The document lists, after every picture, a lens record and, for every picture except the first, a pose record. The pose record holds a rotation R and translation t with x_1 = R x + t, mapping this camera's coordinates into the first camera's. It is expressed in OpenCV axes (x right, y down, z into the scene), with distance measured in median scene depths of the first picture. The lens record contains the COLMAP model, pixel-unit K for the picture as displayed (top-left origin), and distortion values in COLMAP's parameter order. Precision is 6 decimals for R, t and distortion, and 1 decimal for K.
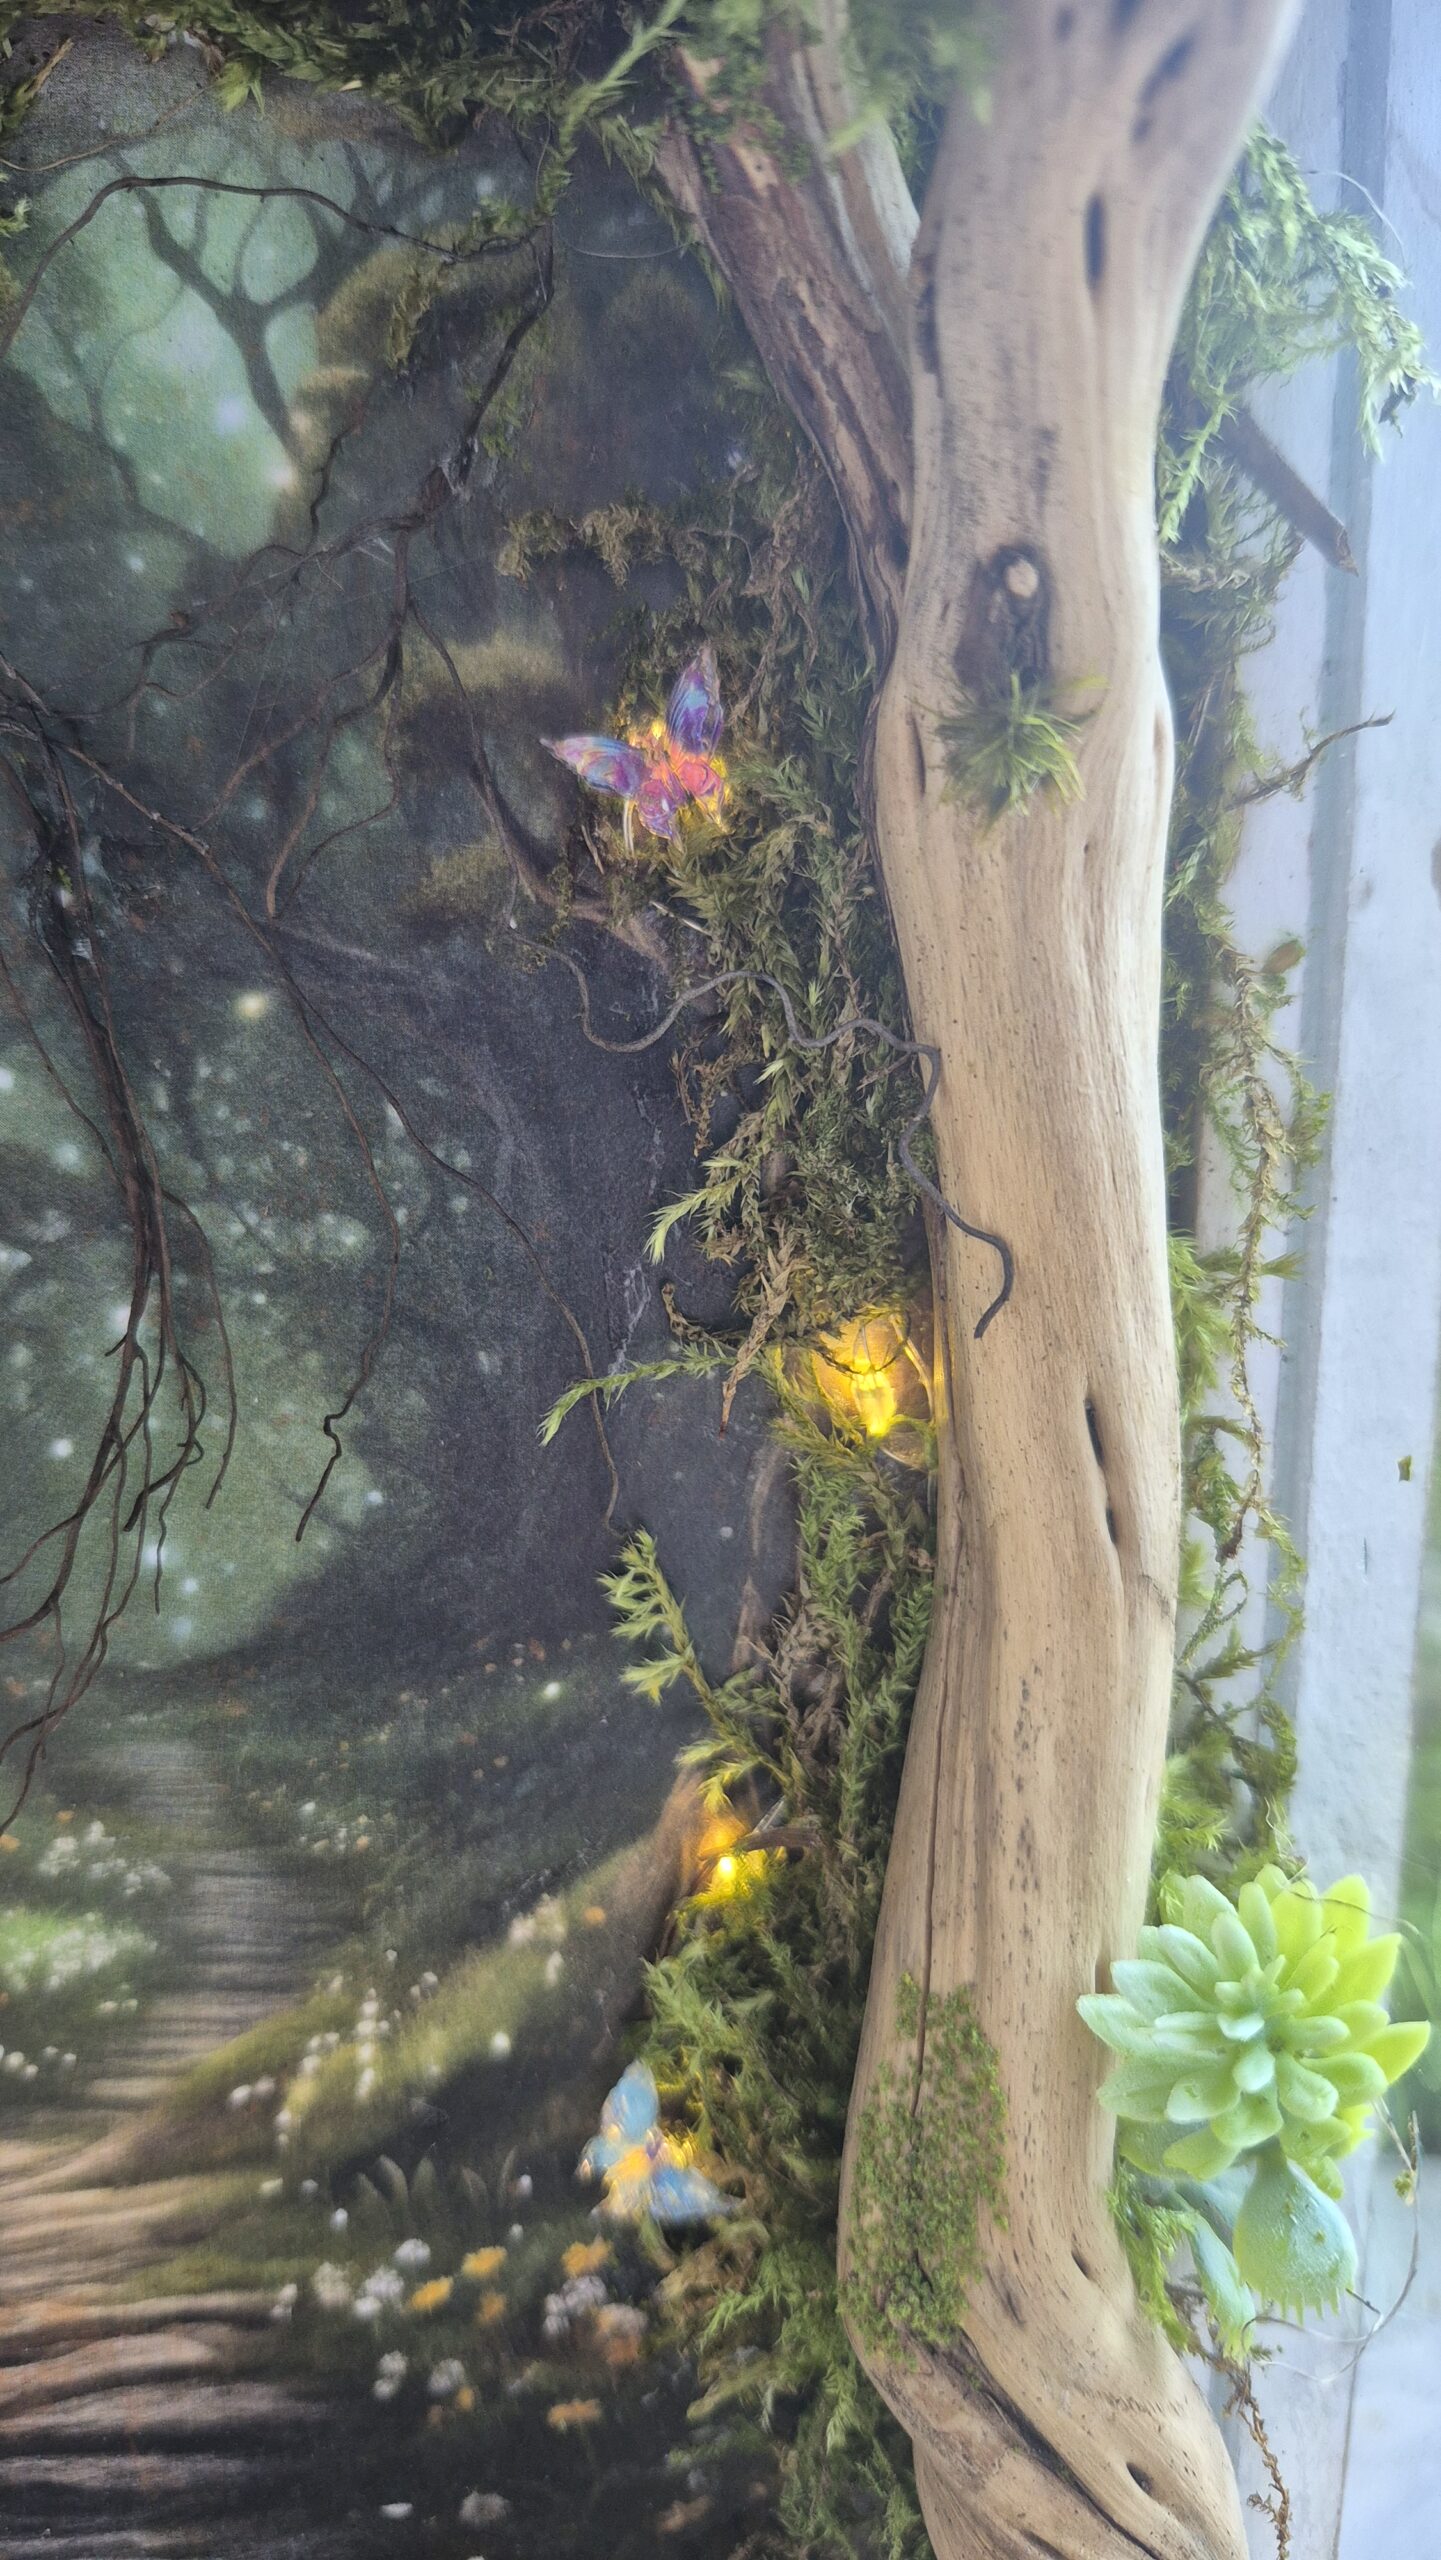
lens RADIAL K [[1909.9, 0, 729.8], [0, 1909.9, 1267.3], [0, 0, 1]] dist [0.085436, -0.258394]
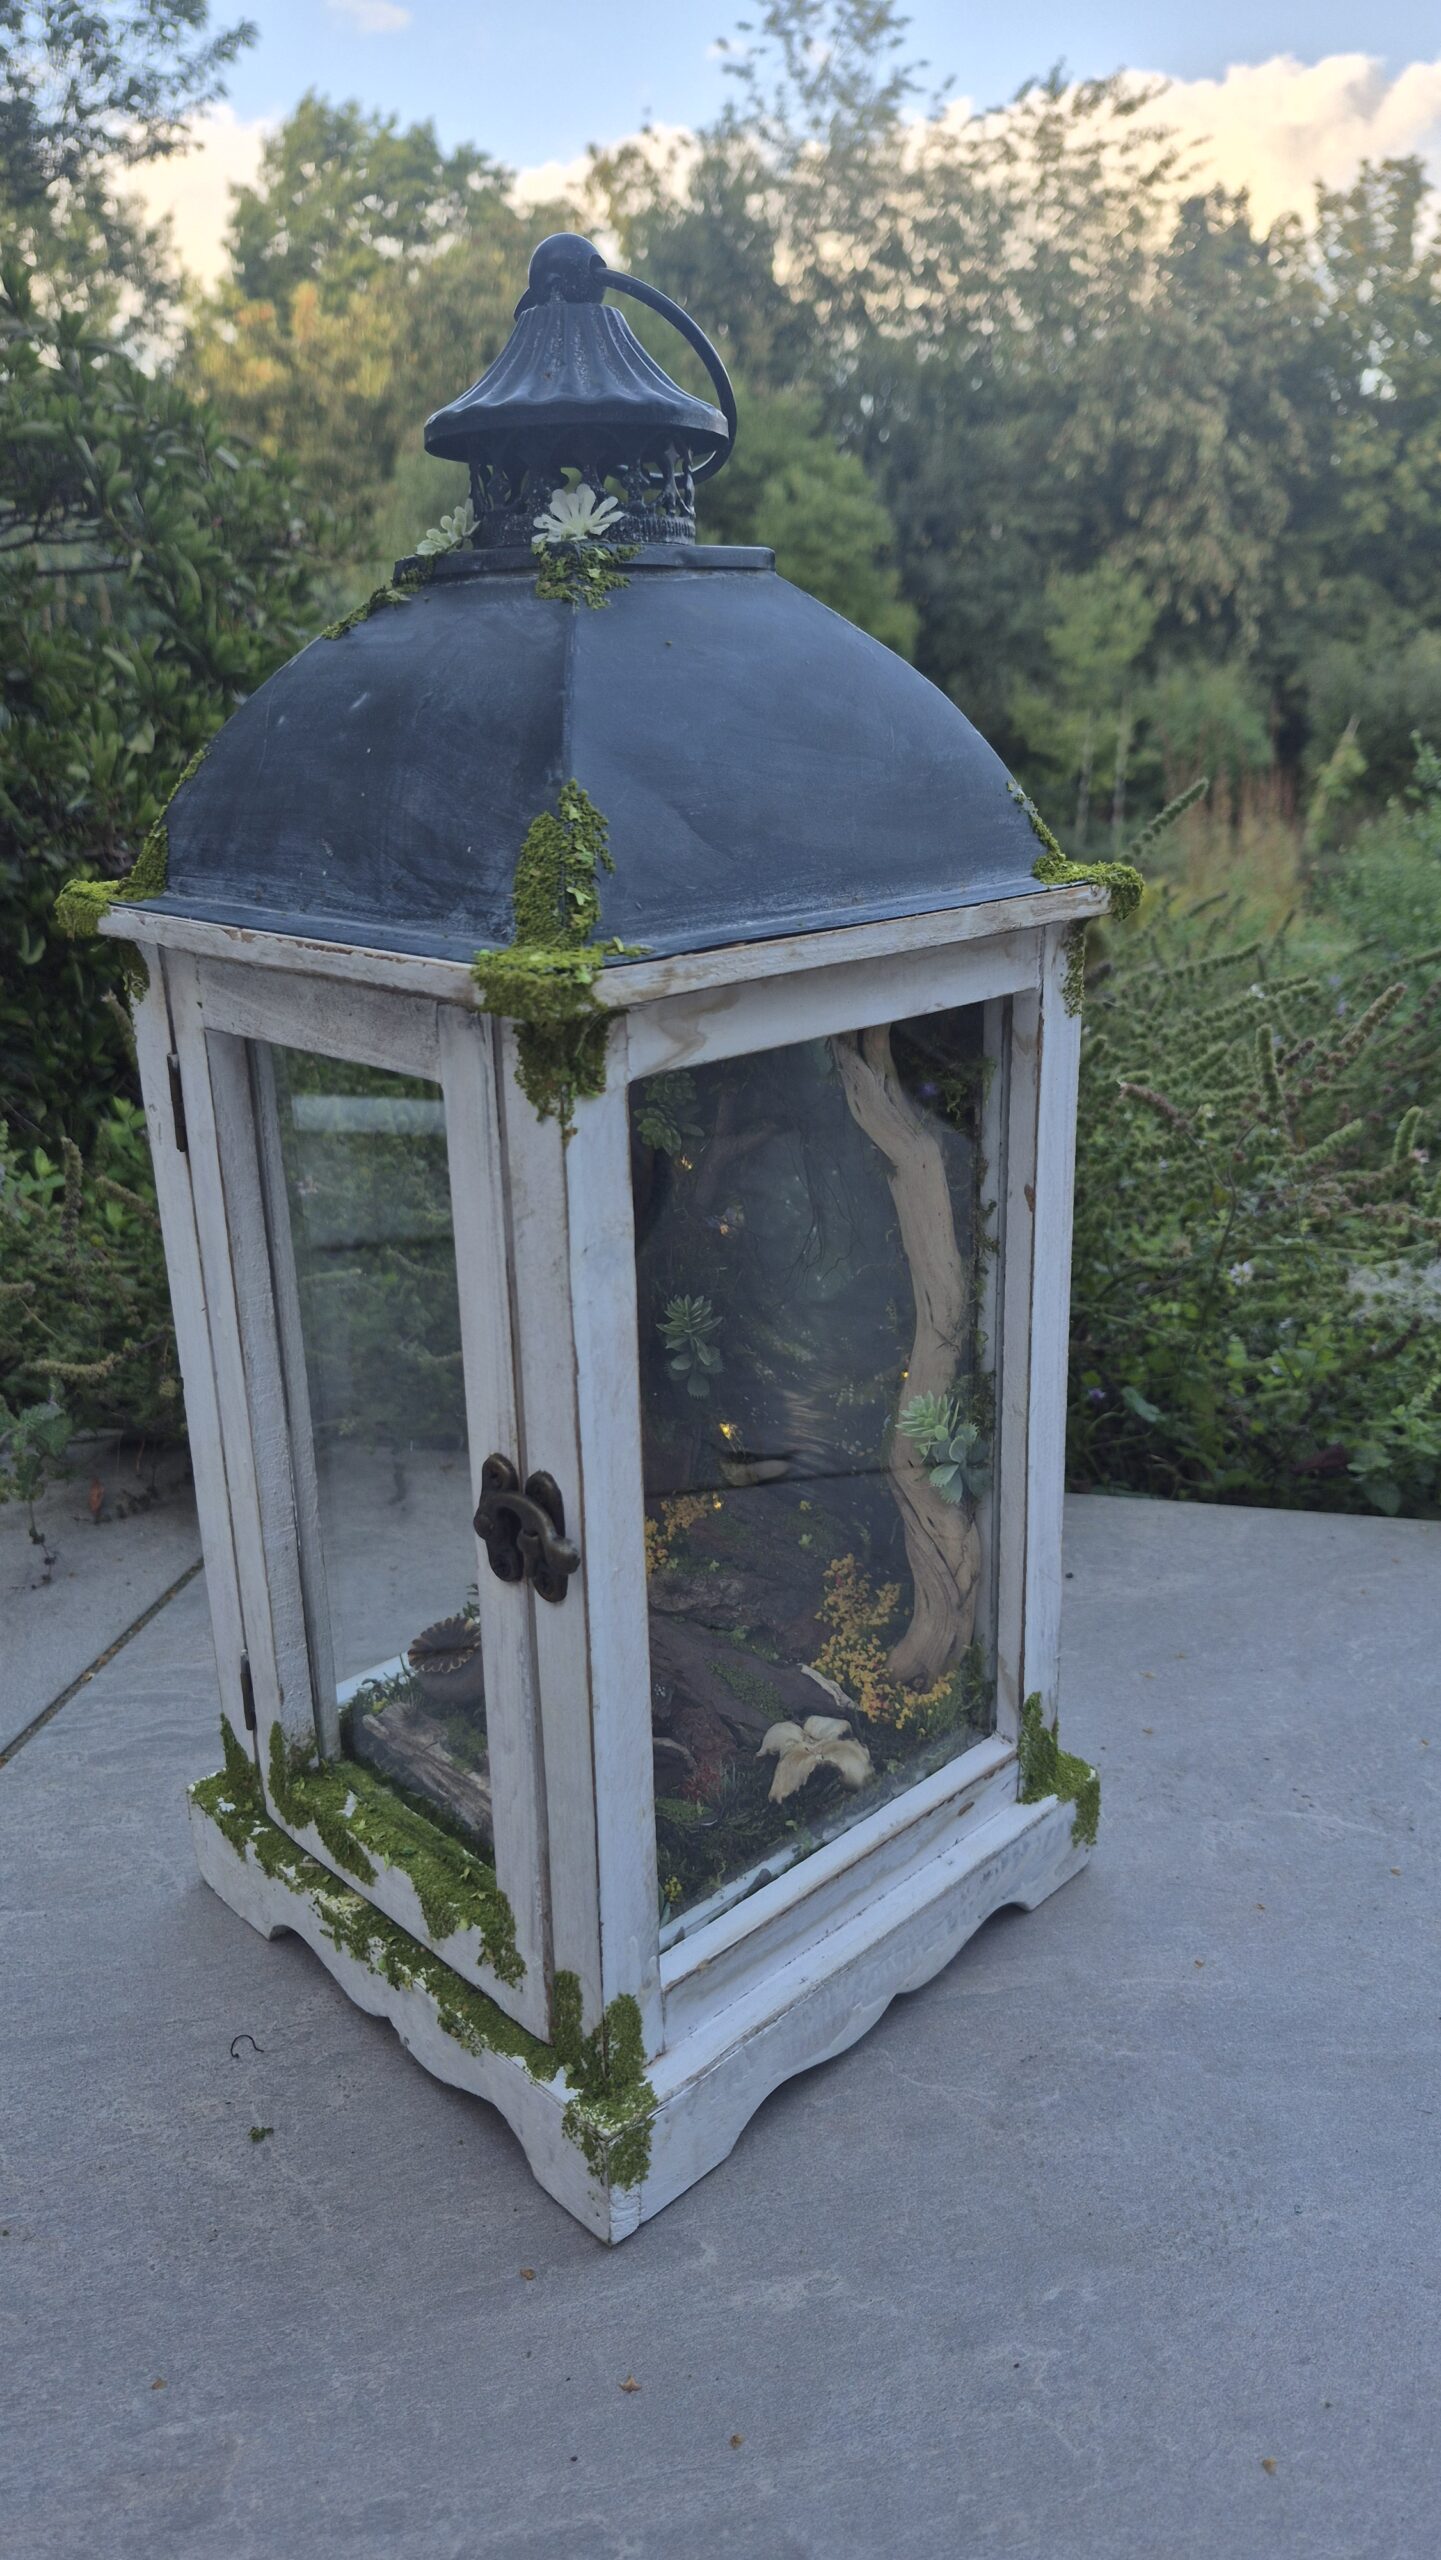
lens RADIAL K [[1788.6, 0, 804.7], [0, 1788.6, 1244.9], [0, 0, 1]] dist [0.037393, -0.000095]
pose [[0.659489, 0.213599, -0.720728, 2.901716], [-0.094279, 0.974712, 0.202603, -0.839294], [0.745778, -0.065665, 0.662950, -1.994005]]
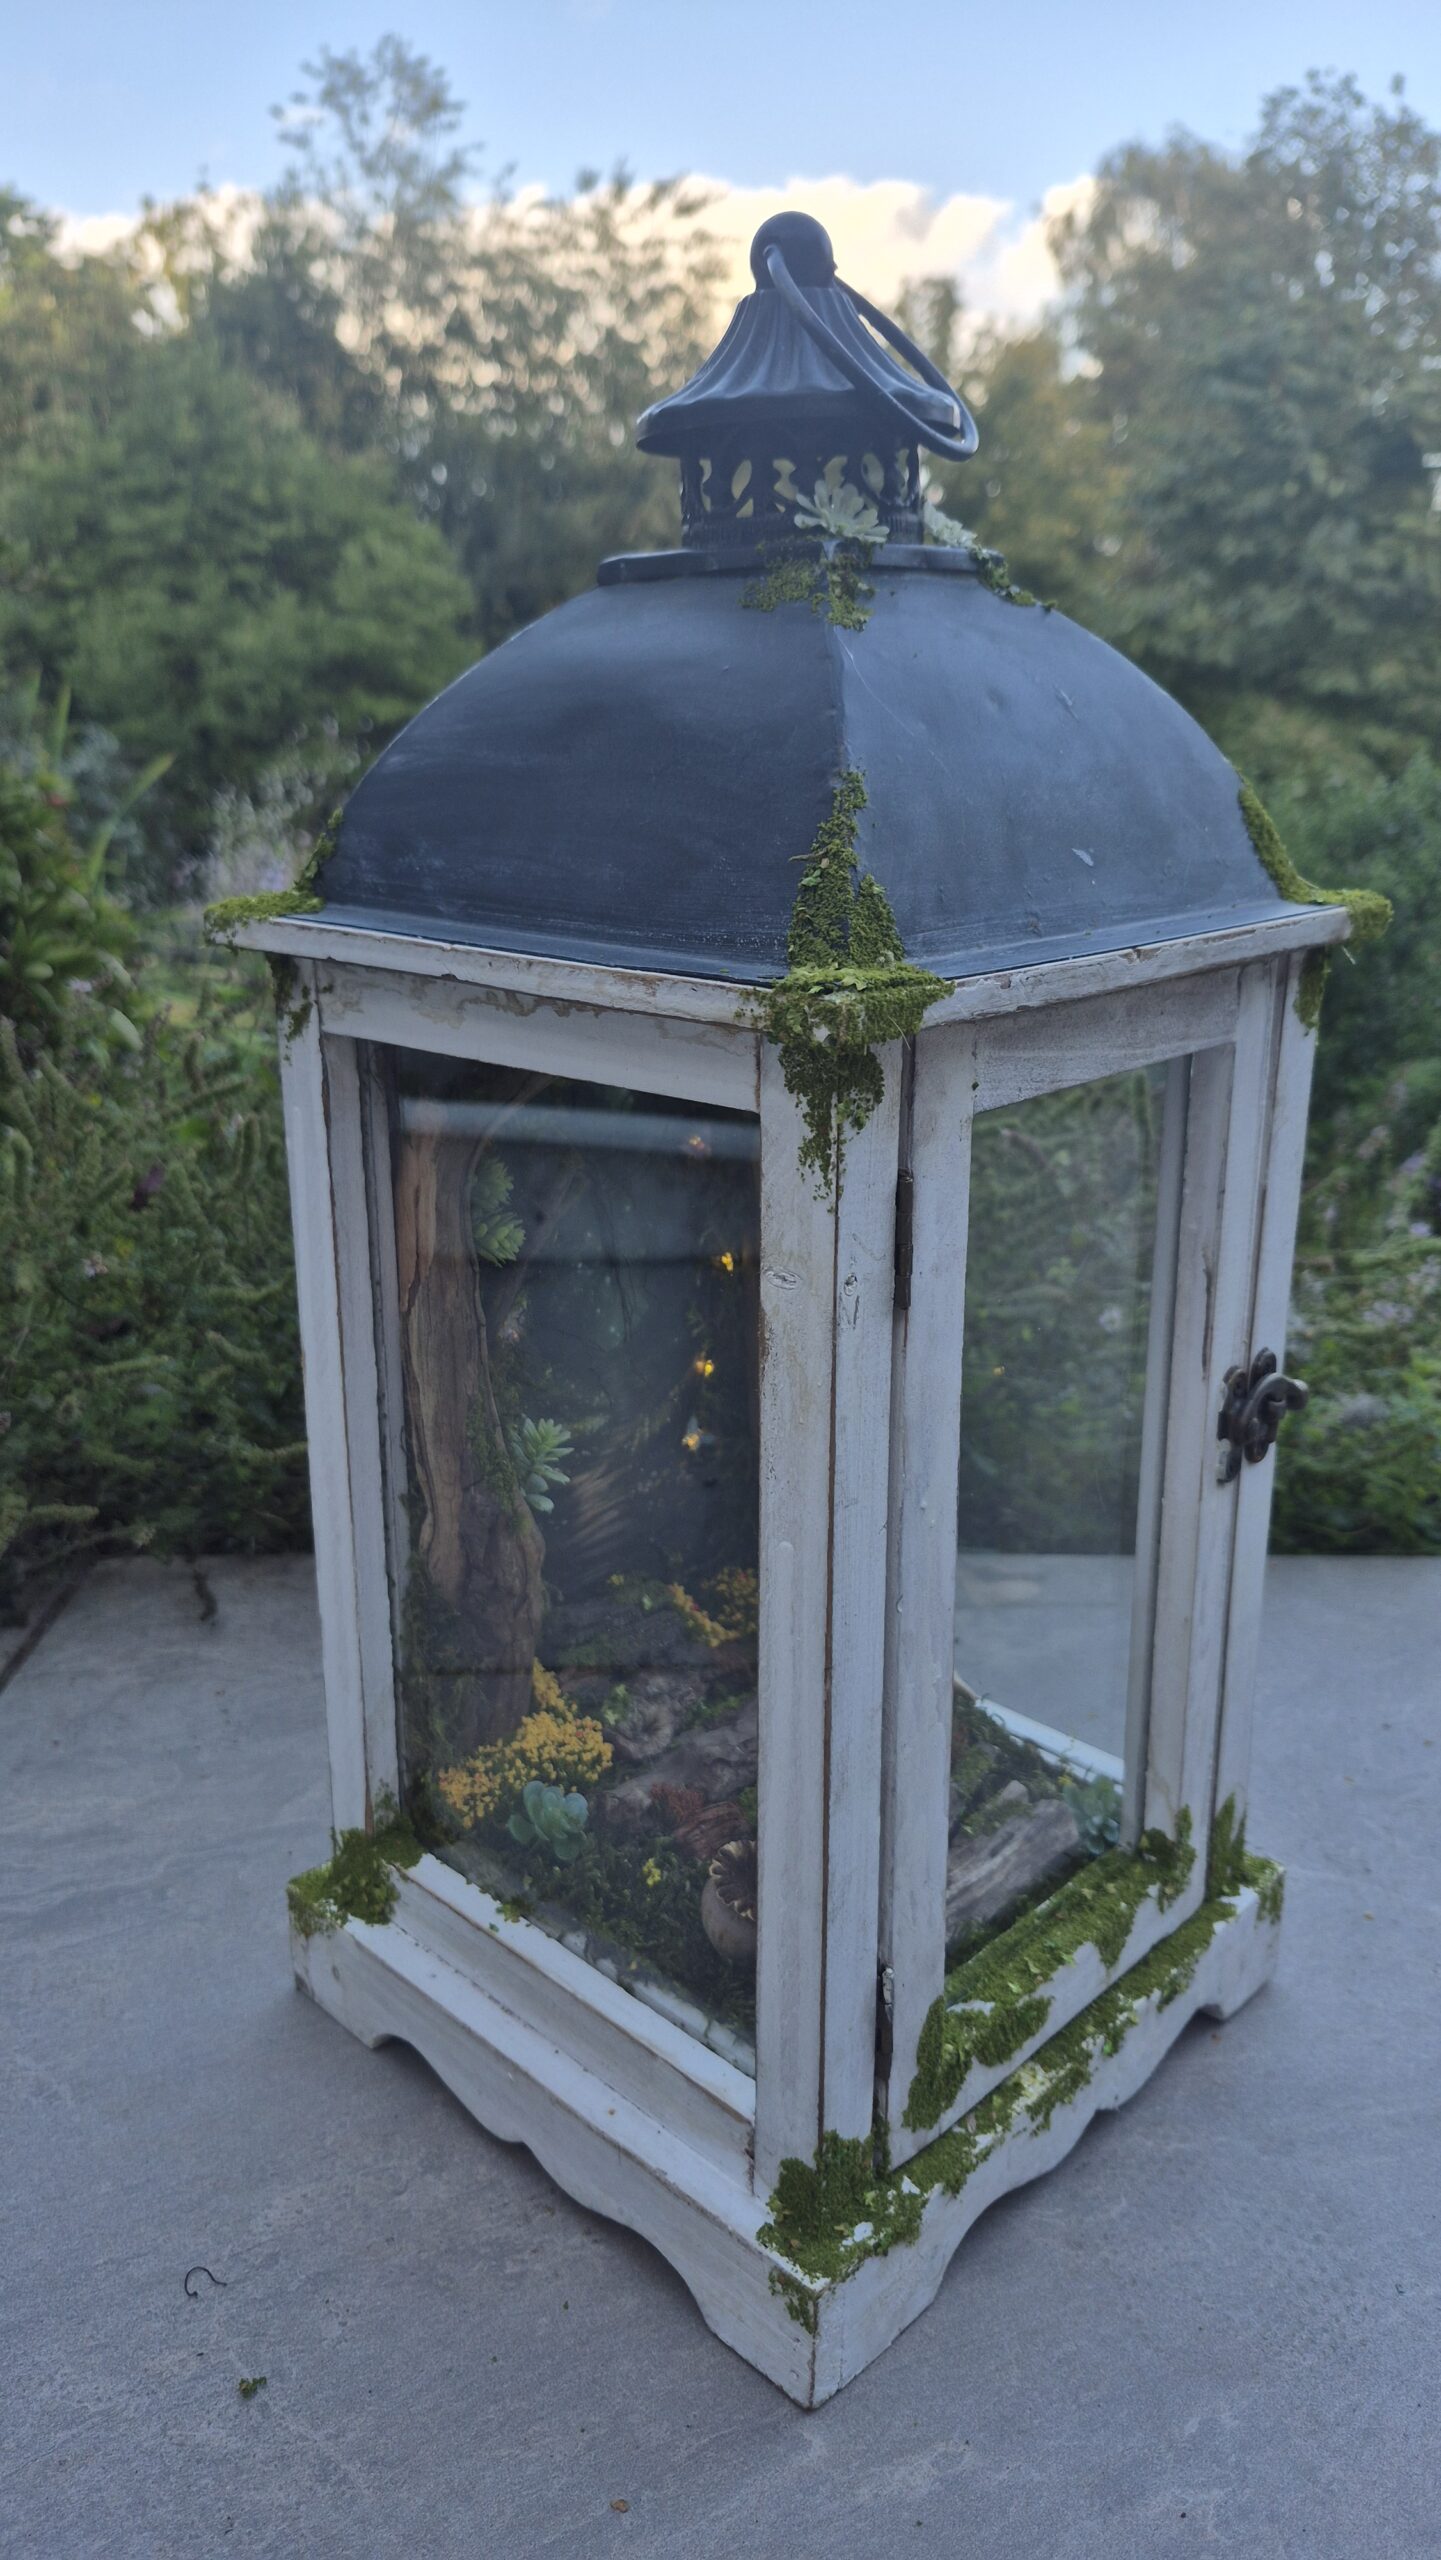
lens RADIAL K [[1802.4, 0, 725.0], [0, 1802.4, 1270.0], [0, 0, 1]] dist [0.137003, -0.170515]
pose [[0.756345, -0.212998, 0.618526, -2.719018], [0.119151, 0.974547, 0.189899, -0.768212], [-0.643230, -0.069931, 0.762473, -2.416189]]
